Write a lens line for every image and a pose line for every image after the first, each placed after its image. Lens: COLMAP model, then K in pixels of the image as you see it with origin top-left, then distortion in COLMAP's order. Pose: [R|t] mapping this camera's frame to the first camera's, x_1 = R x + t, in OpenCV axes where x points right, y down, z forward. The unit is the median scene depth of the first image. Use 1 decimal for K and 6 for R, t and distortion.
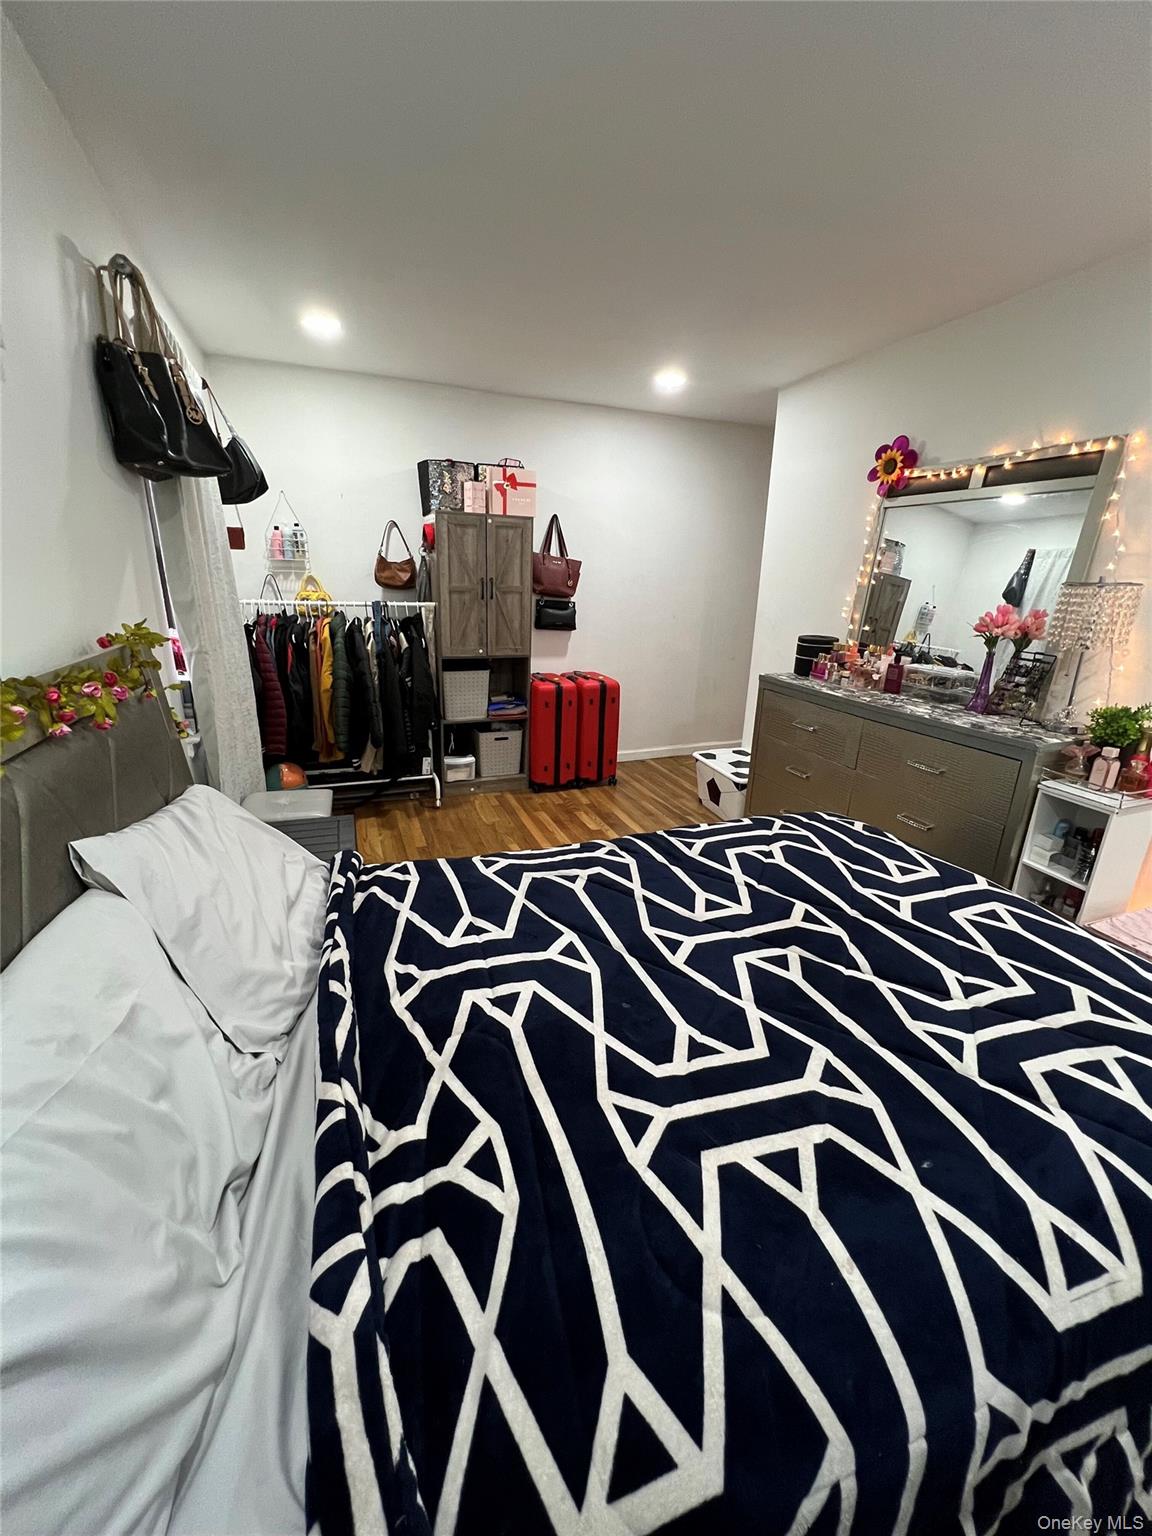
lens RADIAL K [[615.4, 0, 577.0], [0, 615.4, 766.5], [0, 0, 1]] dist [-0.000115, -0.000191]
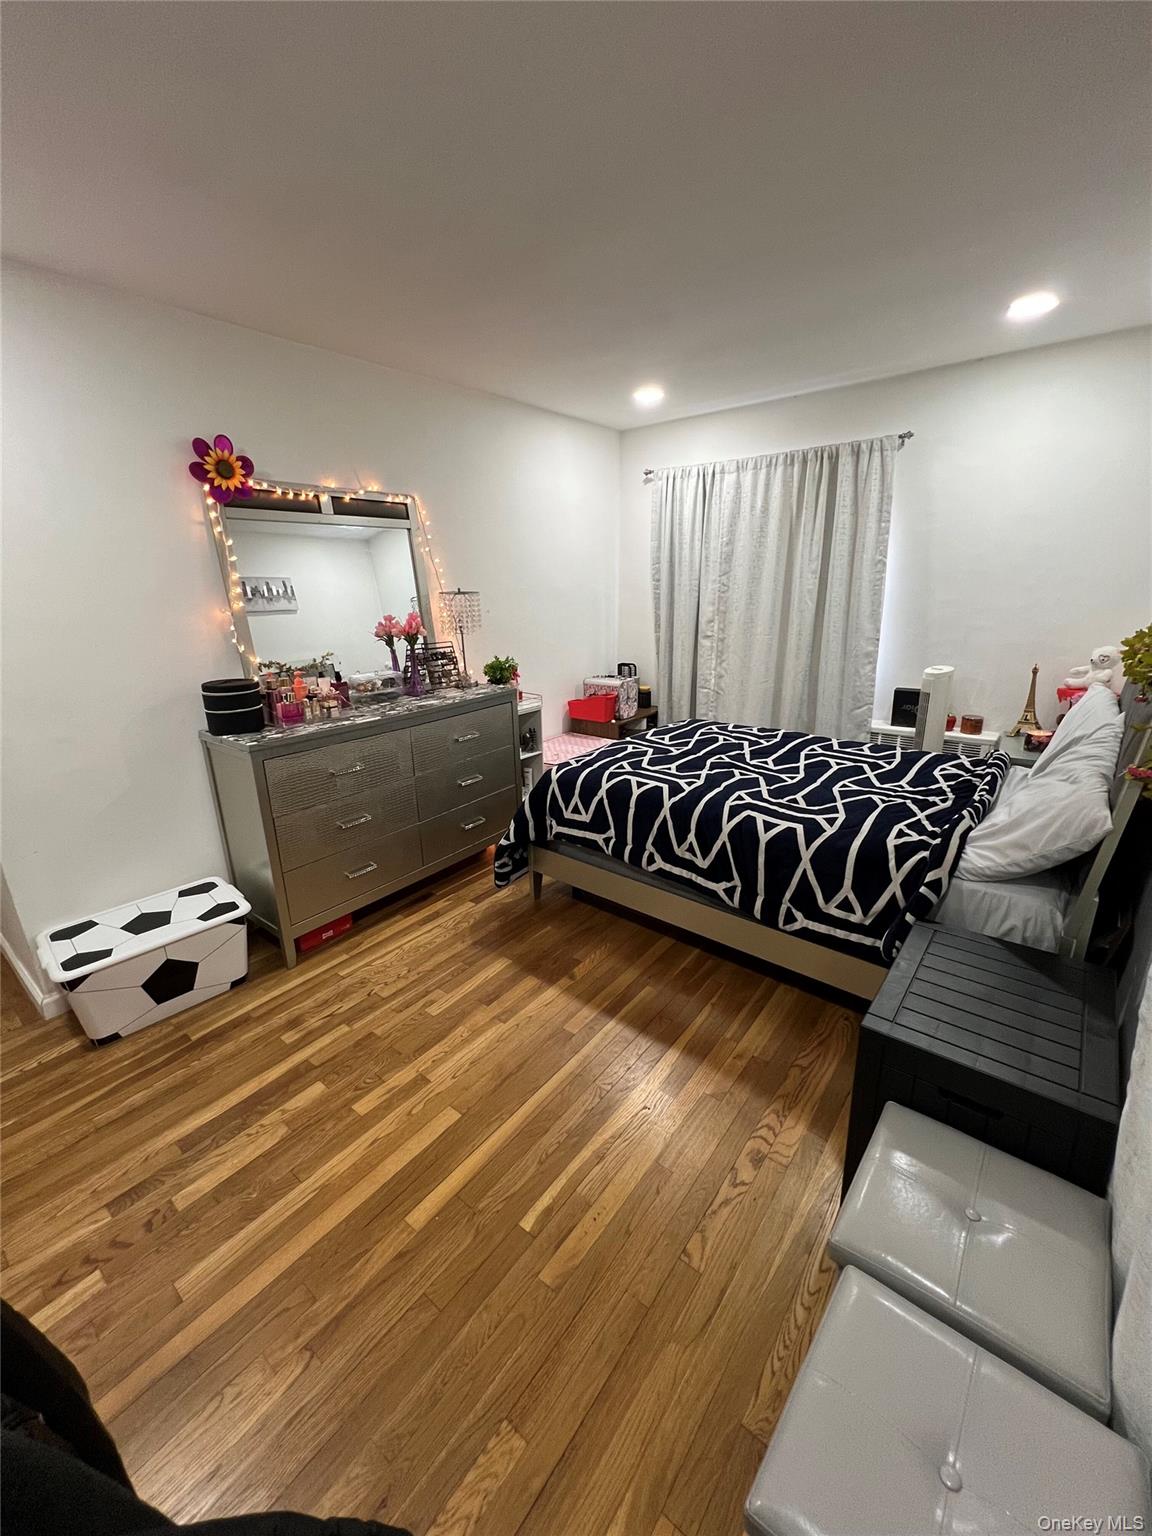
lens RADIAL K [[615.4, 0, 576.5], [0, 615.4, 763.9], [0, 0, 1]] dist [-0.000115, -0.000191]
pose [[-0.505638, -0.262204, 0.821936, -0.705334], [0.272072, 0.855624, 0.440324, -0.510121], [-0.818723, 0.446270, -0.361298, 1.451891]]
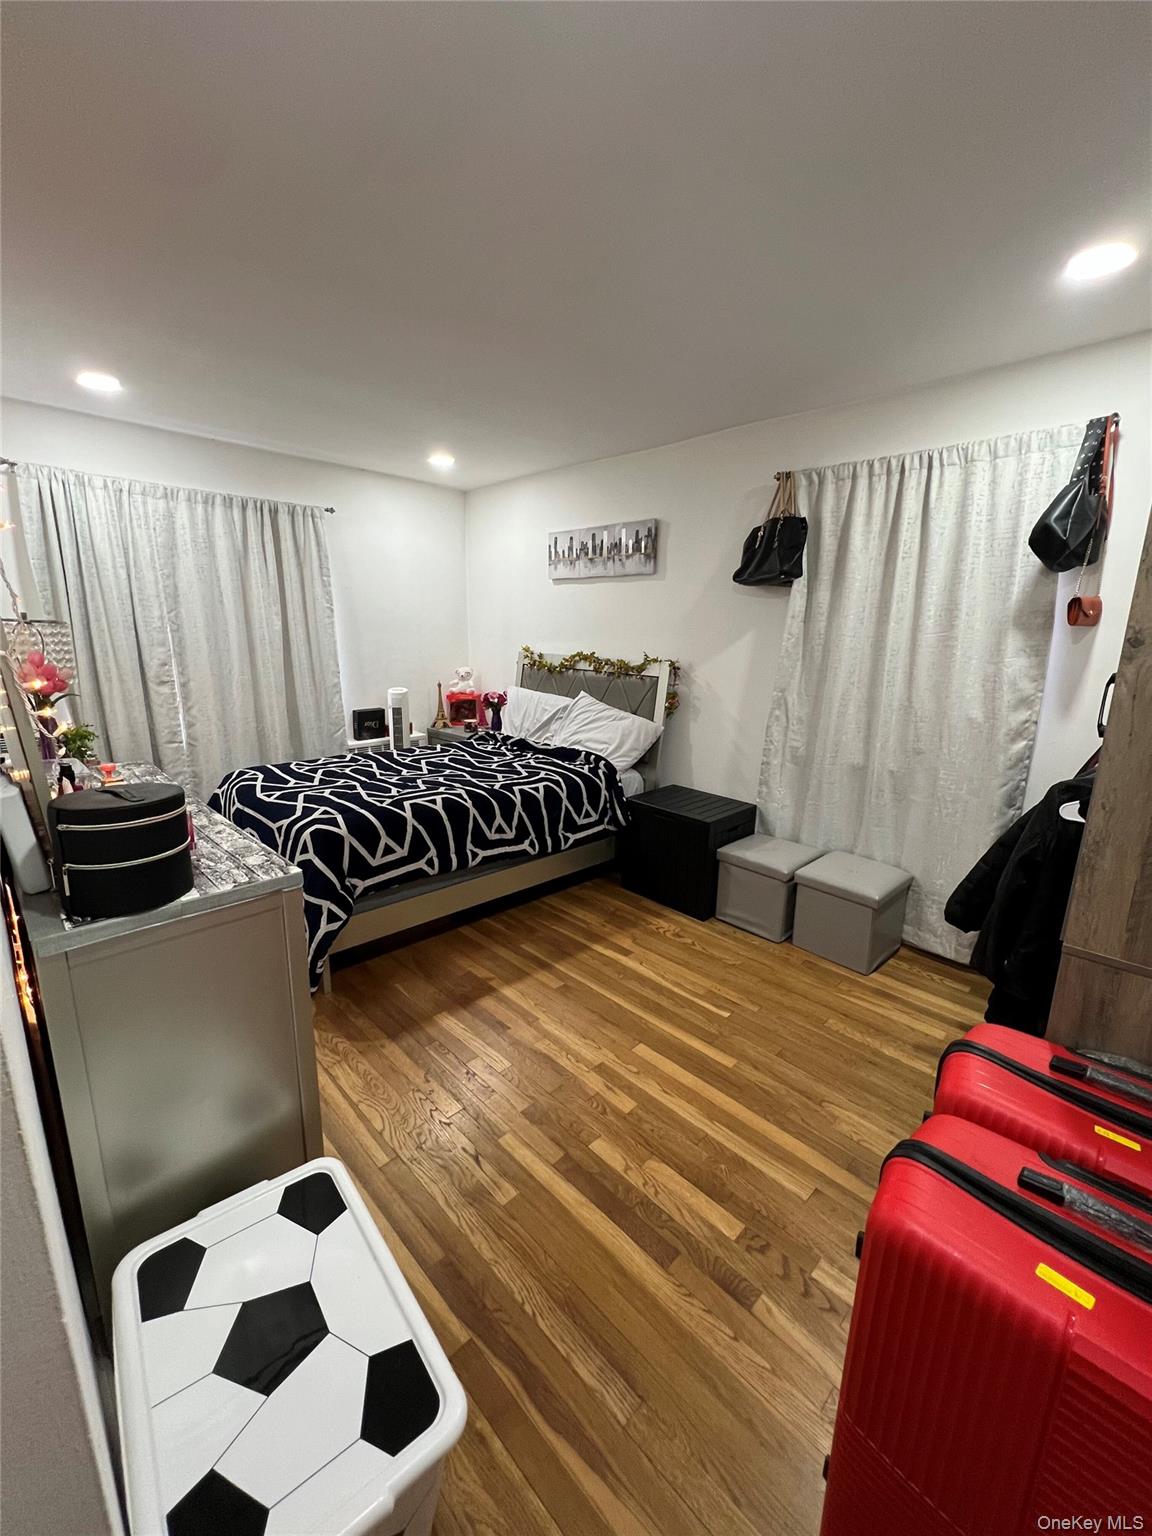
lens RADIAL K [[615.4, 0, 575.5], [0, 615.4, 766.6], [0, 0, 1]] dist [-0.000115, -0.000191]
pose [[-0.917066, 0.043195, -0.396390, 0.446231], [-0.162673, 0.867092, 0.470838, -0.645256], [0.364044, 0.496271, -0.788154, 2.043530]]
